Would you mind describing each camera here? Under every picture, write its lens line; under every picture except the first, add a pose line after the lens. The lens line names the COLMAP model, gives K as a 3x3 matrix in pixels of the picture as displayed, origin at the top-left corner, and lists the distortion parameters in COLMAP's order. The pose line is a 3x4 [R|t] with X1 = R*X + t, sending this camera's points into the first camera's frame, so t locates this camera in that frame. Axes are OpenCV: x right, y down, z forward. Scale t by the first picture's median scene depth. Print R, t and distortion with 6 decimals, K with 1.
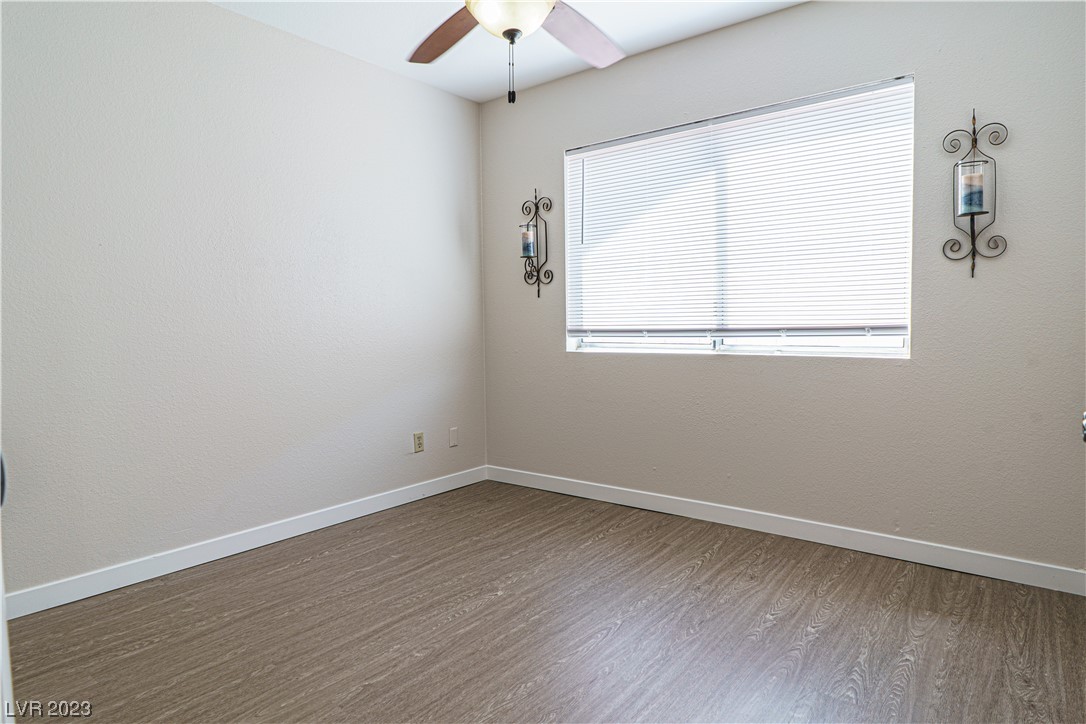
lens RADIAL K [[623.6, 0, 543.8], [0, 623.6, 359.1], [0, 0, 1]] dist [-0.016933, -0.000775]
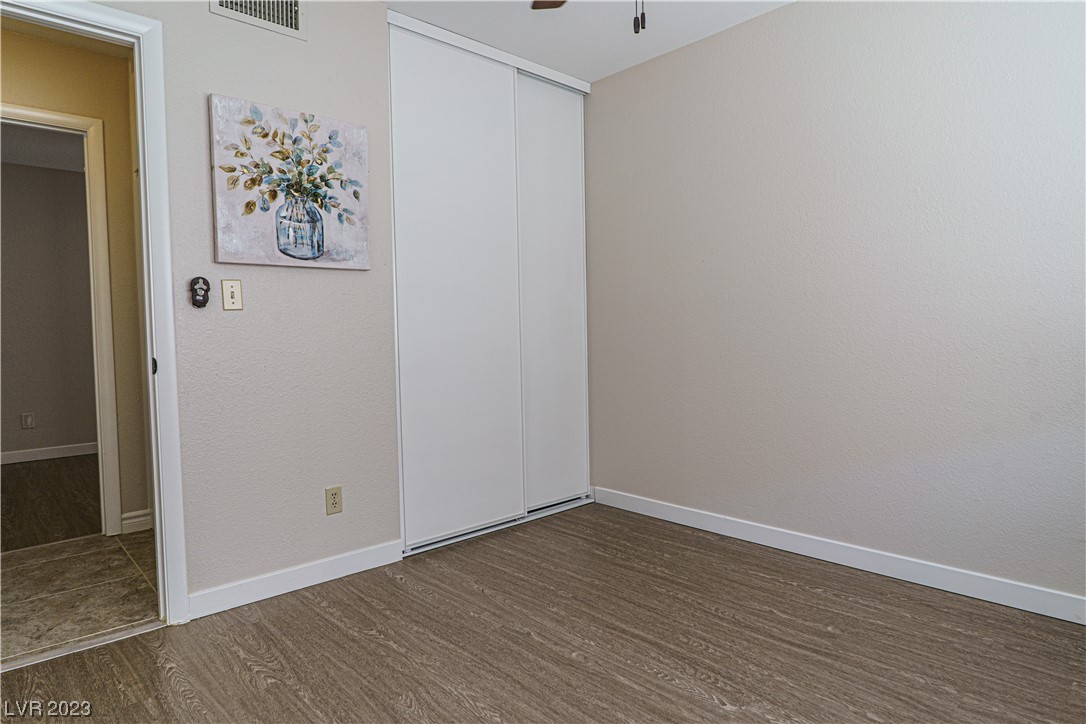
lens RADIAL K [[623.6, 0, 543.8], [0, 623.6, 359.1], [0, 0, 1]] dist [-0.016933, -0.000775]
pose [[-0.153883, 0.059923, -0.986270, 0.601819], [-0.038122, 0.997056, 0.066526, -0.052534], [0.987353, 0.047836, -0.151146, 0.843841]]
